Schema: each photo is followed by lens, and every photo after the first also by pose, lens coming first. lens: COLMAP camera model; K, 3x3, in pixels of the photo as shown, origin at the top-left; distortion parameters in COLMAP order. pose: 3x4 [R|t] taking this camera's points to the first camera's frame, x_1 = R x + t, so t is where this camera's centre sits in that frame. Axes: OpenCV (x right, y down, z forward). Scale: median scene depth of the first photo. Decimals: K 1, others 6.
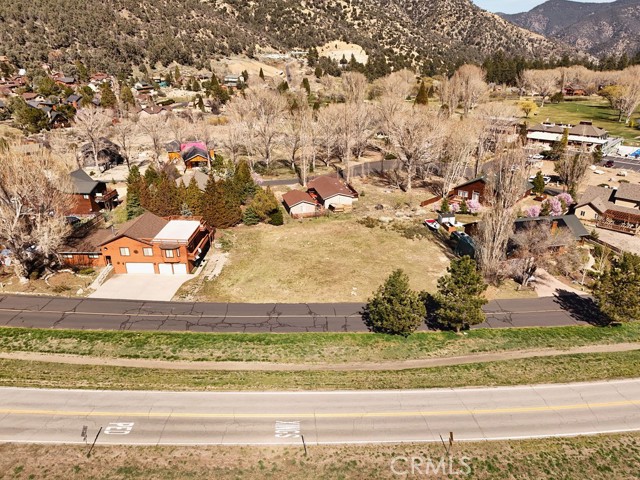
lens RADIAL K [[473.8, 0, 320.0], [0, 473.8, 240.0], [0, 0, 1]] dist [0.056690, -0.044209]
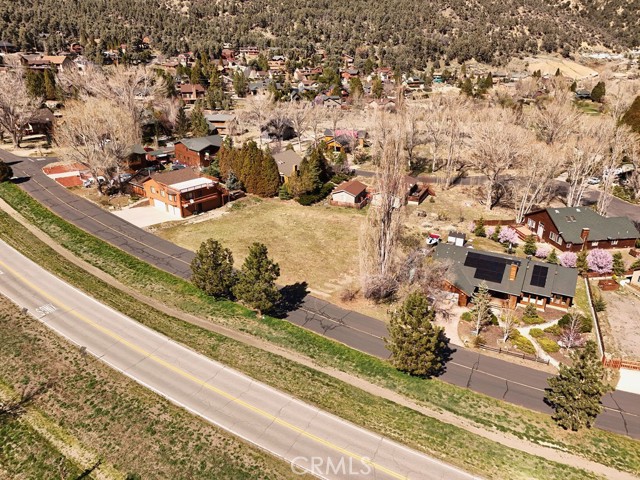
lens RADIAL K [[473.8, 0, 320.0], [0, 473.8, 240.0], [0, 0, 1]] dist [0.056690, -0.044209]
pose [[0.784524, 0.252710, -0.566269, 0.844789], [-0.250213, 0.964557, 0.083802, -0.078507], [0.567376, 0.075943, 0.819949, 0.177988]]
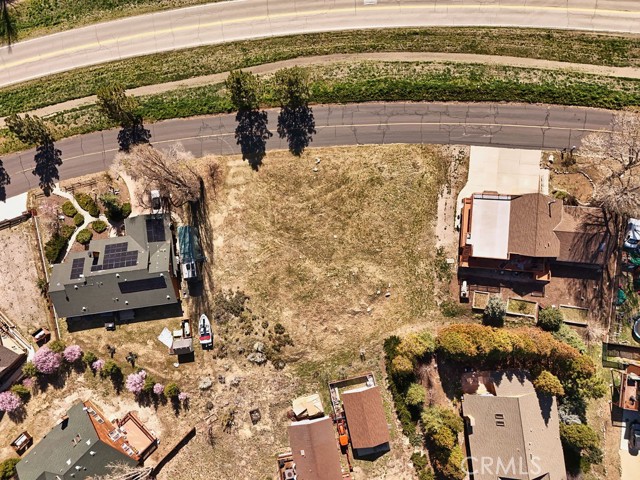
lens RADIAL K [[473.8, 0, 320.0], [0, 473.8, 240.0], [0, 0, 1]] dist [0.056690, -0.044209]
pose [[-0.998390, -0.040869, 0.039330, 0.010796], [0.050628, -0.329511, 0.942793, -1.097823], [-0.025571, 0.943267, 0.331050, 0.818243]]
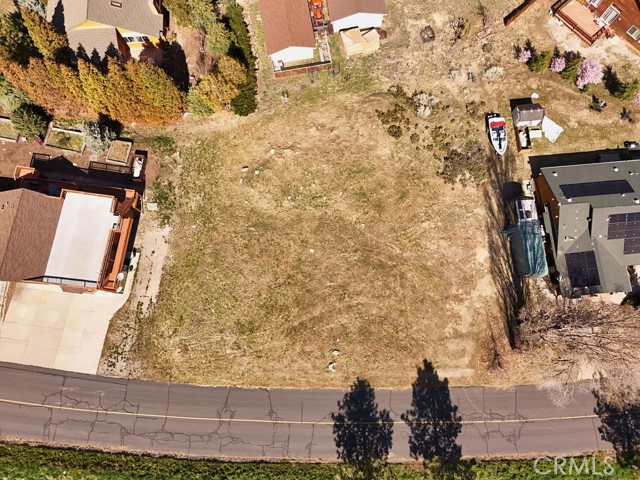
lens RADIAL K [[473.8, 0, 320.0], [0, 473.8, 240.0], [0, 0, 1]] dist [0.056690, -0.044209]
pose [[0.995363, 0.091813, -0.028693, 0.056125], [-0.029205, 0.572647, 0.819281, -0.650362], [0.091651, -0.814644, 0.572673, 0.746371]]
